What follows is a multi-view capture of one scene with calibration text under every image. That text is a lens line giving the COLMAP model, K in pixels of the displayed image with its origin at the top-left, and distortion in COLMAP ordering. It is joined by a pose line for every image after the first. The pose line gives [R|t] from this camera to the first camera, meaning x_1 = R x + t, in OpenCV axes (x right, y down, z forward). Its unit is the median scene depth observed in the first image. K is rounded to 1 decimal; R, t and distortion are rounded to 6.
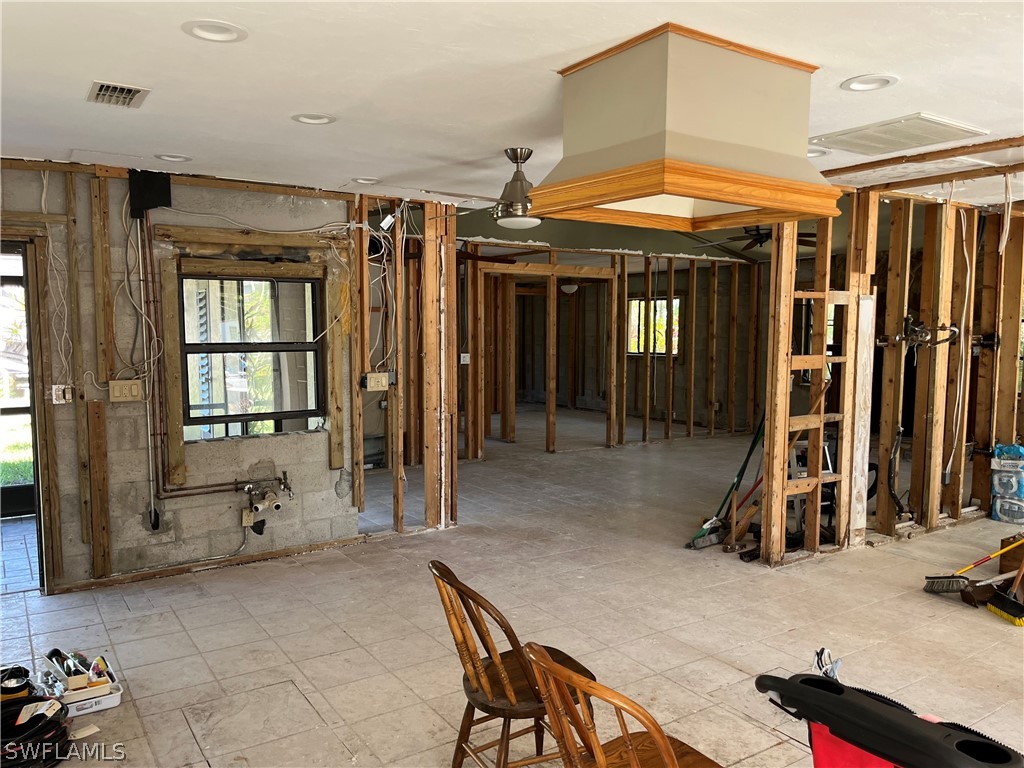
lens RADIAL K [[780.8, 0, 512.1], [0, 780.8, 396.3], [0, 0, 1]] dist [0.082776, -0.131291]
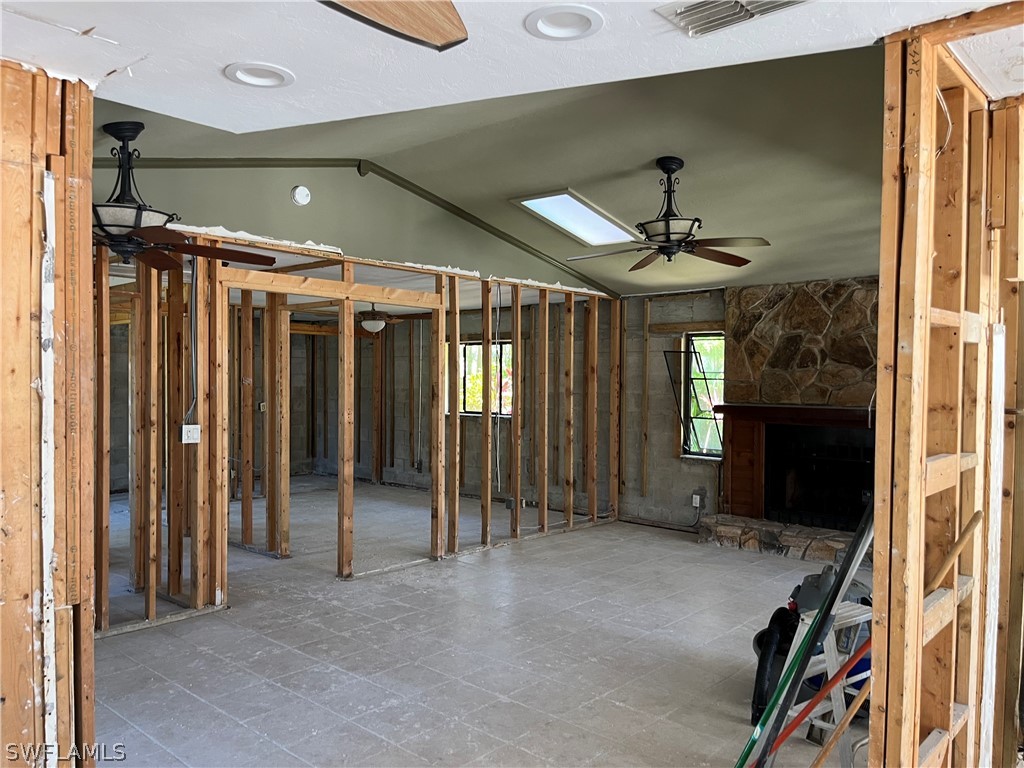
lens RADIAL K [[780.8, 0, 512.1], [0, 780.8, 396.3], [0, 0, 1]] dist [0.082776, -0.131291]
pose [[0.968956, 0.000258, 0.247233, 0.022460], [0.015064, 0.998080, -0.060079, -0.032983], [-0.246773, 0.061938, 0.967092, 0.333589]]
